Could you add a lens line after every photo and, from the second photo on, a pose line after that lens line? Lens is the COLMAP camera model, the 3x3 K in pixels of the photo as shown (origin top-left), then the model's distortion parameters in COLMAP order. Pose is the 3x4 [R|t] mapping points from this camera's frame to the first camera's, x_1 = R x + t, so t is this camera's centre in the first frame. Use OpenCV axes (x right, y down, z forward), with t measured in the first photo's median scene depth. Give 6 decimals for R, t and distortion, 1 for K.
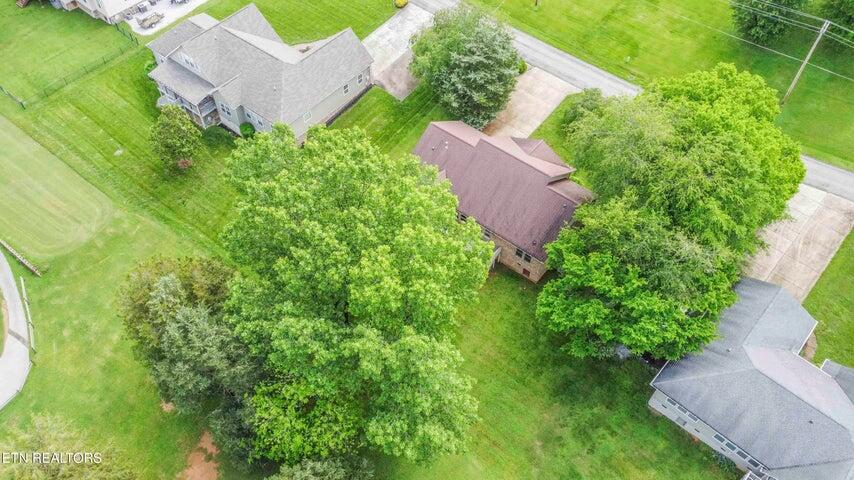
lens RADIAL K [[644.7, 0, 424.8], [0, 644.7, 238.3], [0, 0, 1]] dist [0.012010, -0.010416]
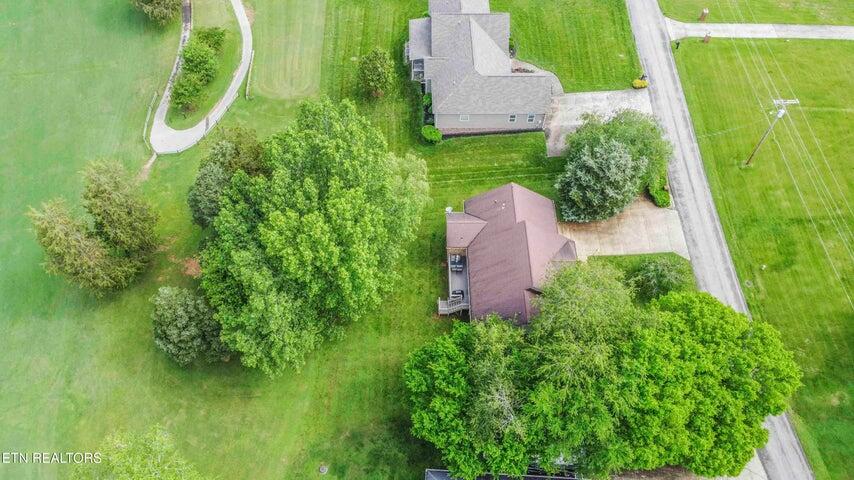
lens RADIAL K [[644.7, 0, 425.7], [0, 644.7, 241.2], [0, 0, 1]] dist [0.012010, -0.010416]
pose [[0.639956, 0.642534, -0.421433, 0.388854], [-0.616289, 0.756762, 0.217942, -0.220285], [0.458960, 0.120252, 0.880282, -0.030738]]
